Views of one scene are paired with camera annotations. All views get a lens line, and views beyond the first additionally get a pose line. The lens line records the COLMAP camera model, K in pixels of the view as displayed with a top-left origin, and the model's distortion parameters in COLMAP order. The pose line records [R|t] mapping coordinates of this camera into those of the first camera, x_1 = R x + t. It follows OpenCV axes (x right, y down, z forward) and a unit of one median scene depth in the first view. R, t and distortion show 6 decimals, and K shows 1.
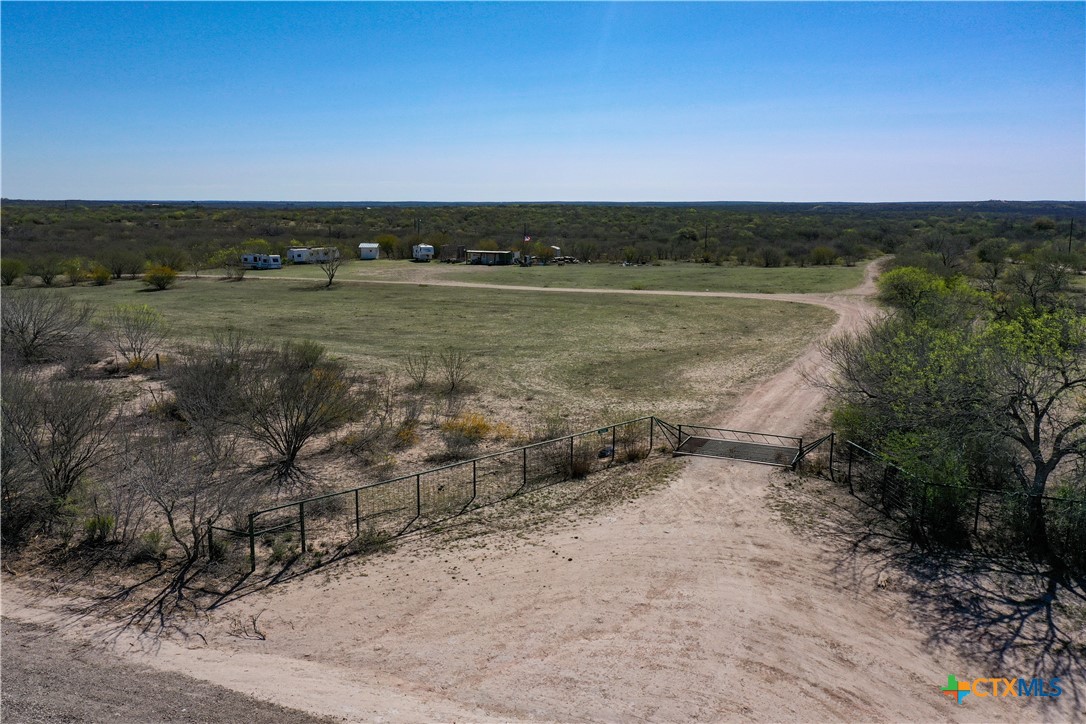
lens RADIAL K [[862.7, 0, 536.9], [0, 862.7, 361.2], [0, 0, 1]] dist [0.010877, 0.008164]
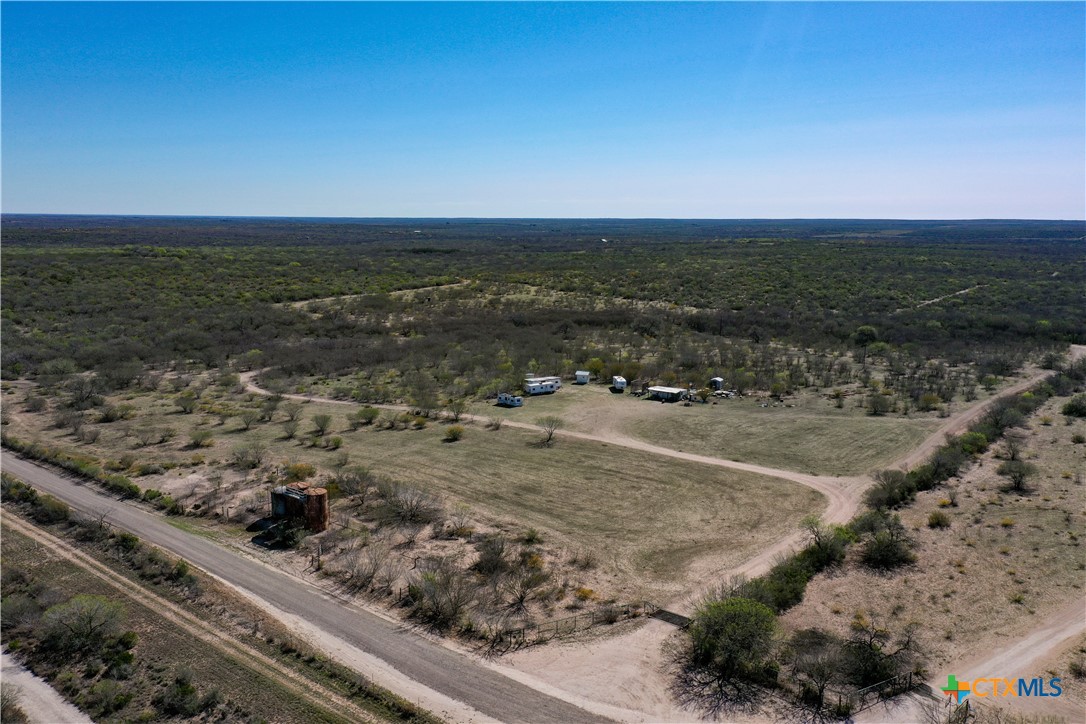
lens RADIAL K [[862.7, 0, 536.9], [0, 862.7, 361.2], [0, 0, 1]] dist [0.010877, 0.008164]
pose [[0.963770, 0.045506, -0.262823, 0.523786], [-0.049744, 0.998717, -0.009490, -0.706508], [0.262054, 0.022220, 0.964797, -1.925255]]
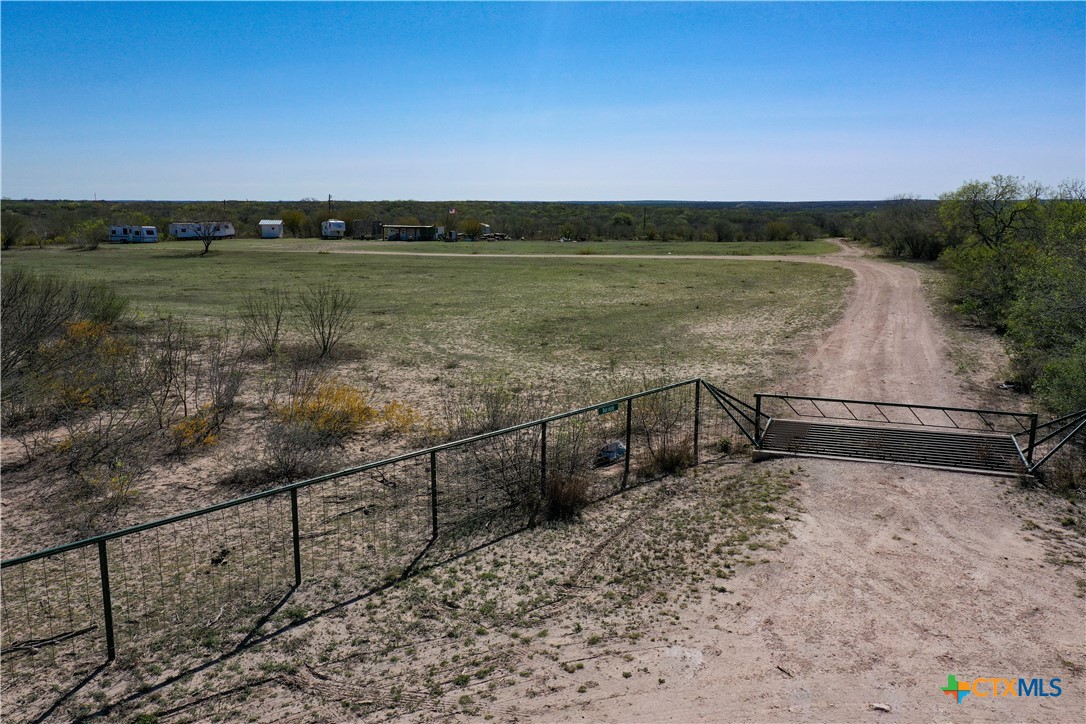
lens RADIAL K [[862.7, 0, 536.9], [0, 862.7, 361.2], [0, 0, 1]] dist [0.010877, 0.008164]
pose [[0.996519, -0.016422, 0.081737, 0.001903], [0.016411, 0.999865, 0.000799, 0.054143], [-0.081739, 0.000545, 0.996654, 0.541819]]
